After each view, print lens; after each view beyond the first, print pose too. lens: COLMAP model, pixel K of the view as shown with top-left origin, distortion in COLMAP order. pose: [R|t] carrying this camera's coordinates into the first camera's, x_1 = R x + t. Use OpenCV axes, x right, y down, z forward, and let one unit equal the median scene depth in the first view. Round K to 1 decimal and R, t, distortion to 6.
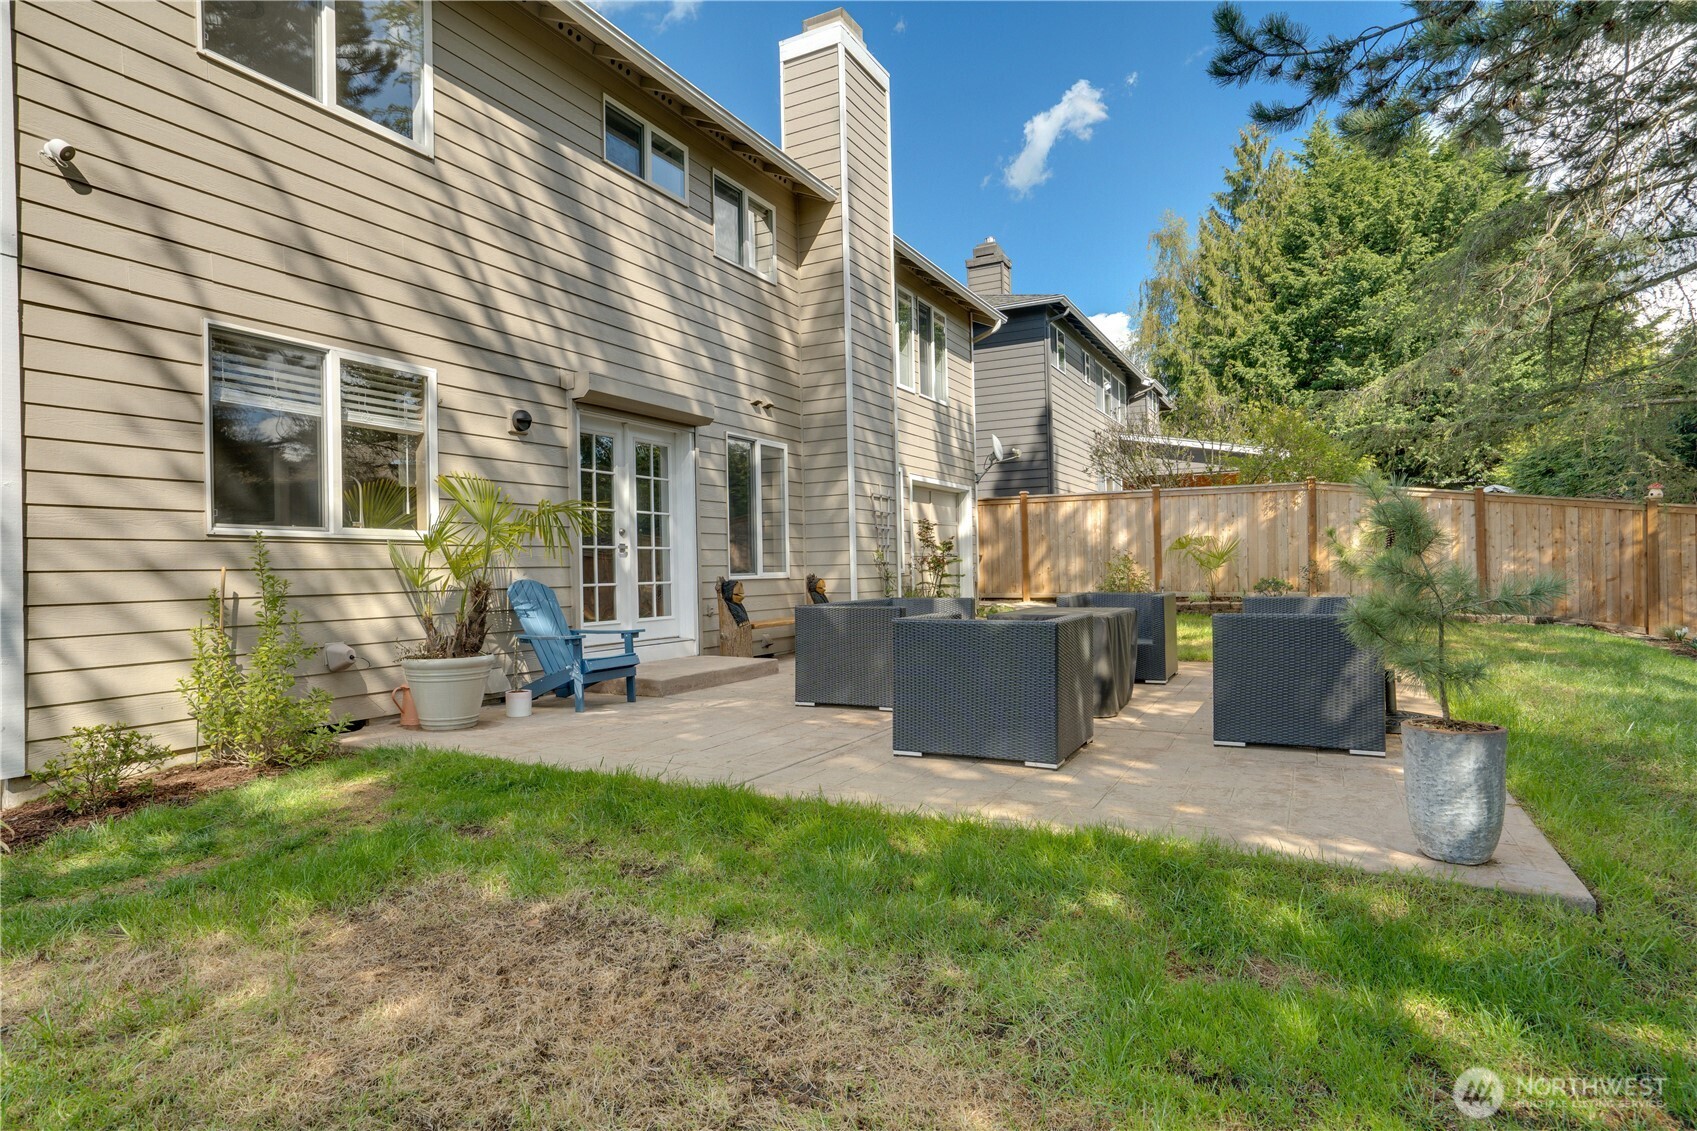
lens RADIAL K [[945.1, 0, 848.5], [0, 945.1, 565.5], [0, 0, 1]] dist [-0.048935, 0.025336]
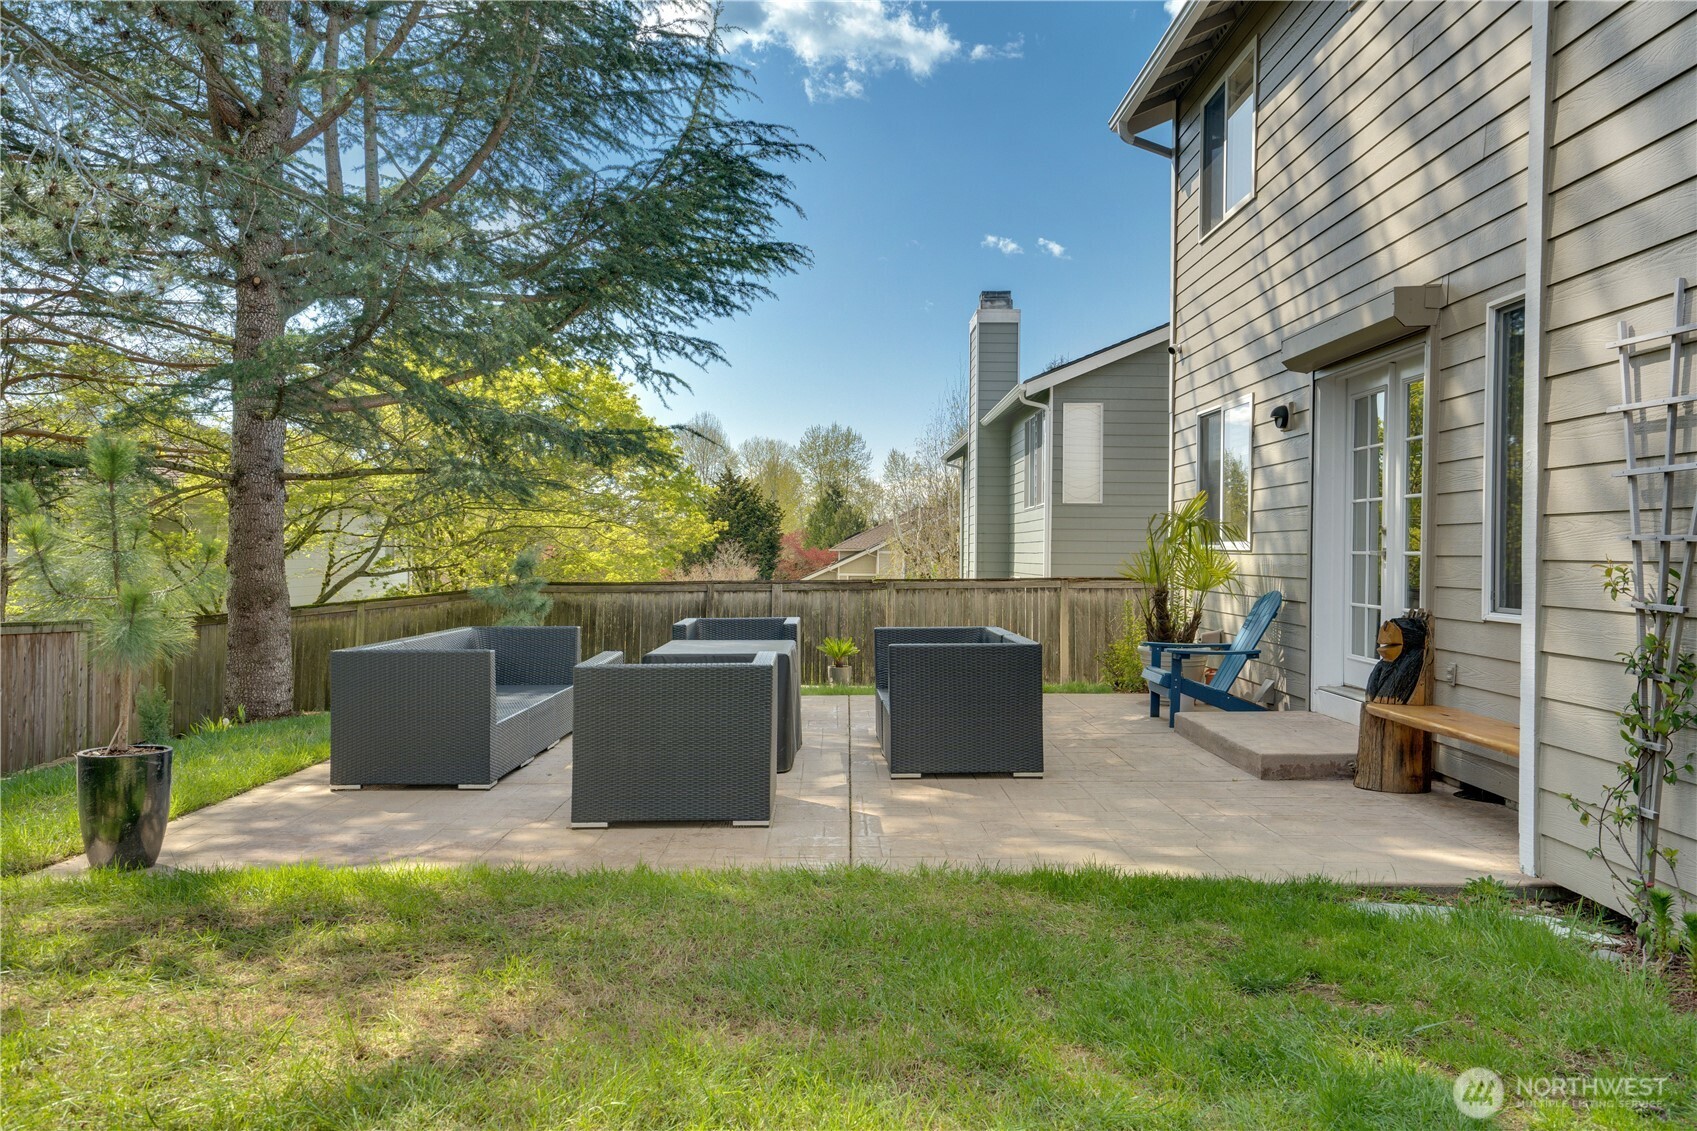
lens RADIAL K [[1299.1, 0, 833.0], [0, 1299.1, 552.8], [0, 0, 1]] dist [0.037297, 0.005566]
pose [[-0.893697, 0.014818, -0.448426, 0.610187], [0.013086, 0.999890, 0.006961, -0.035685], [0.448480, 0.000353, -0.893793, 1.917754]]
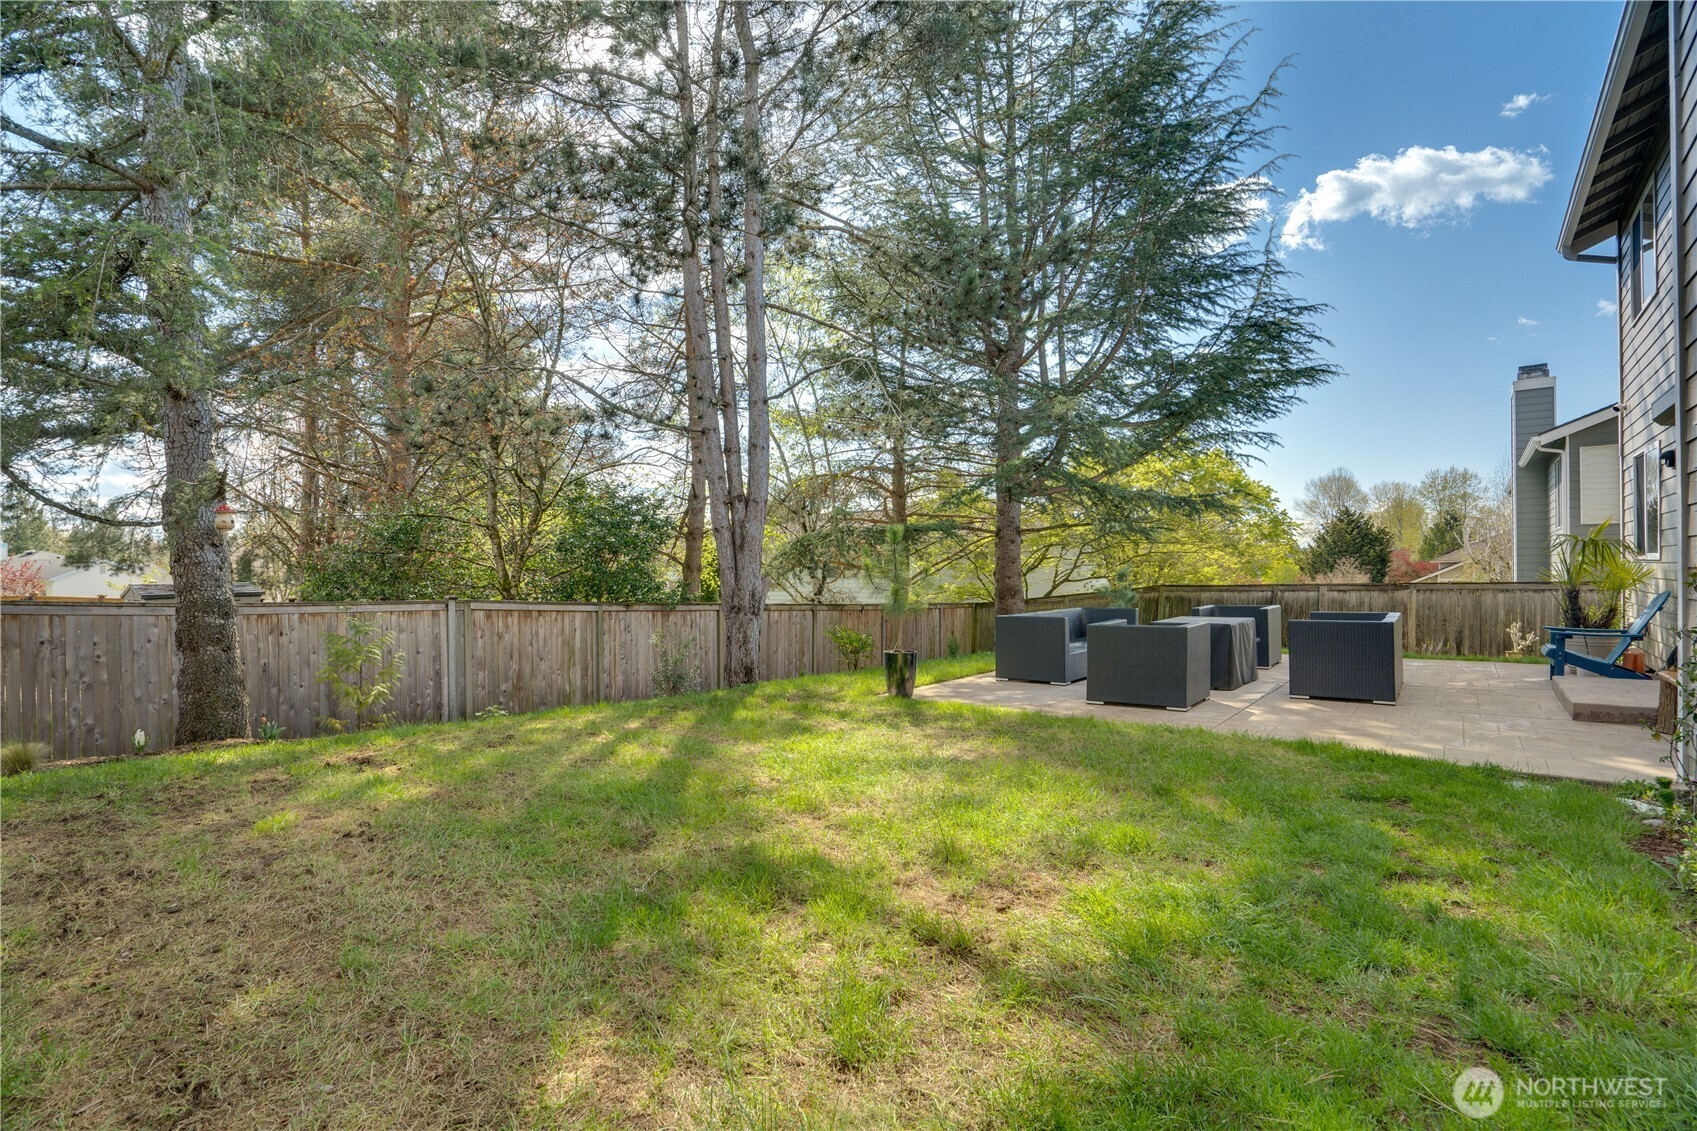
lens RADIAL K [[784.7, 0, 853.8], [0, 784.7, 573.6], [0, 0, 1]] dist [-0.054882, 0.027629]
pose [[-0.980446, 0.027678, 0.194833, 0.496453], [0.028249, 0.999601, 0.000151, -0.035352], [-0.194751, 0.005652, -0.980836, 2.137385]]
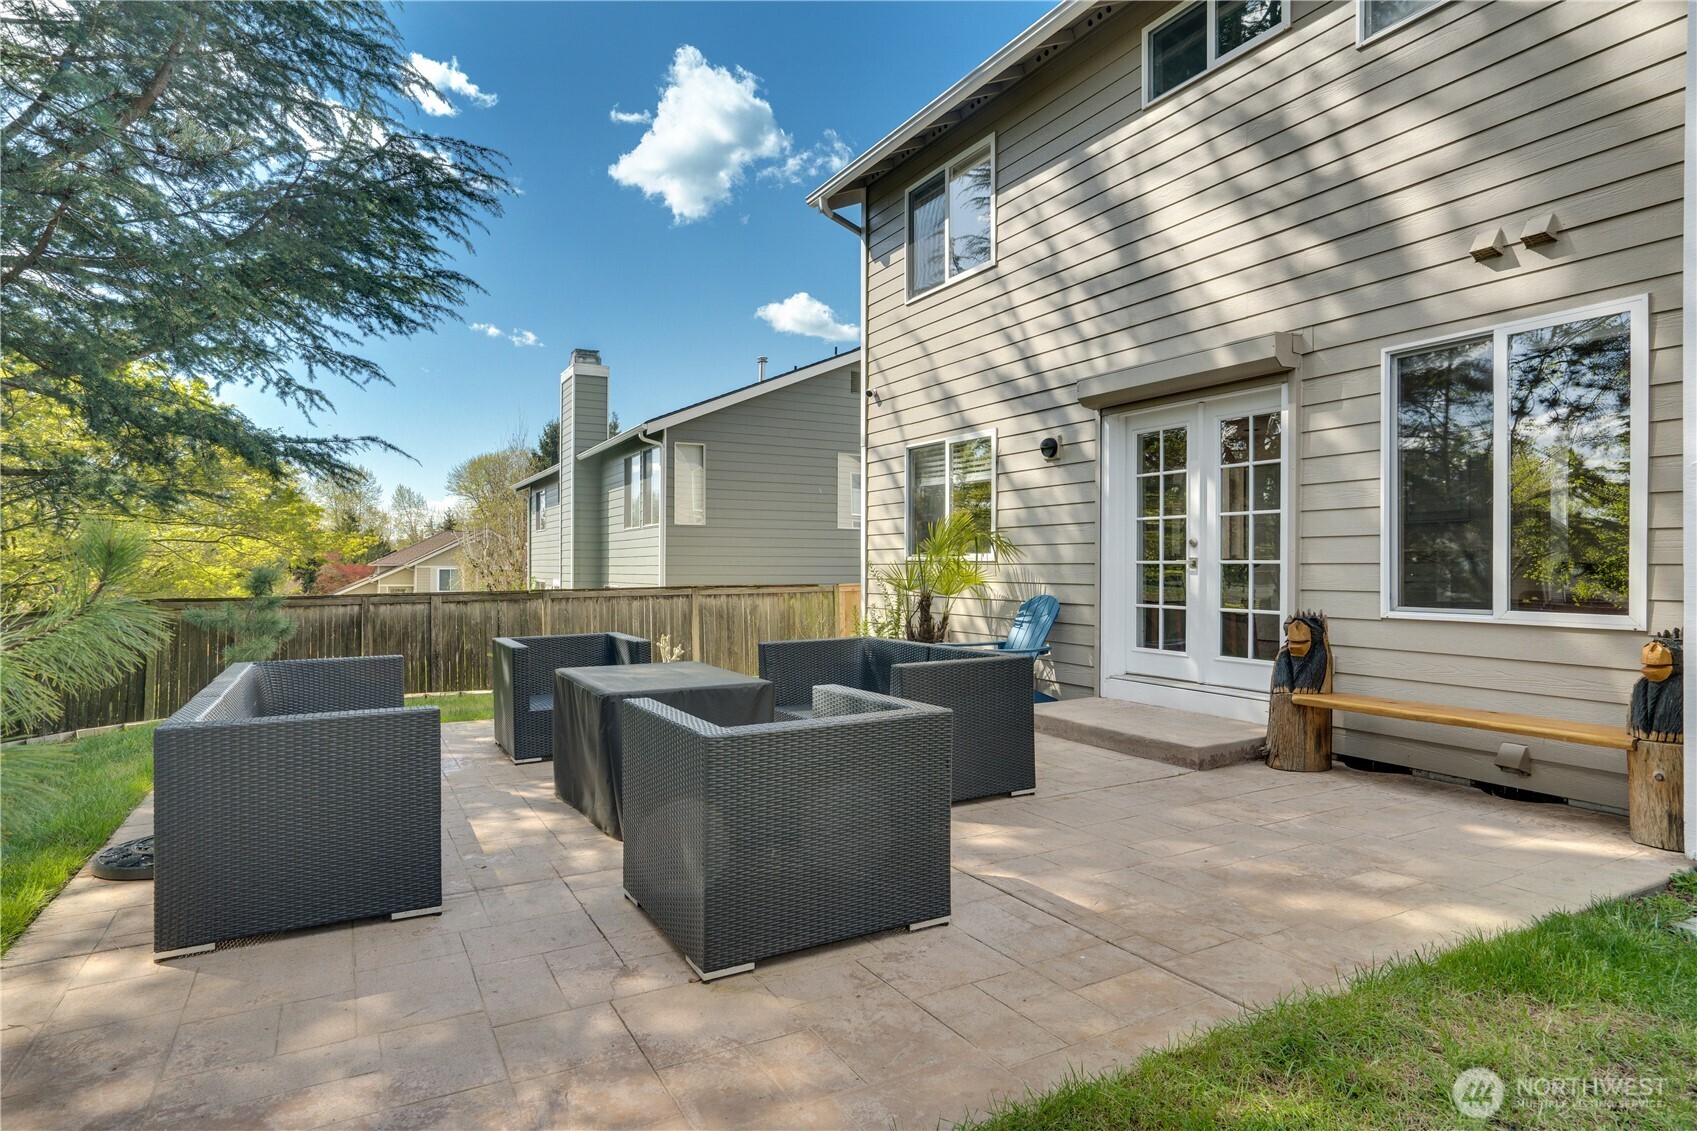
lens RADIAL K [[945.1, 0, 848.5], [0, 945.1, 565.5], [0, 0, 1]] dist [-0.048935, 0.025336]
pose [[-0.573684, 0.018045, -0.818878, 0.667604], [0.013332, 0.999831, 0.012693, -0.034787], [0.818968, -0.003635, -0.573828, 1.415135]]
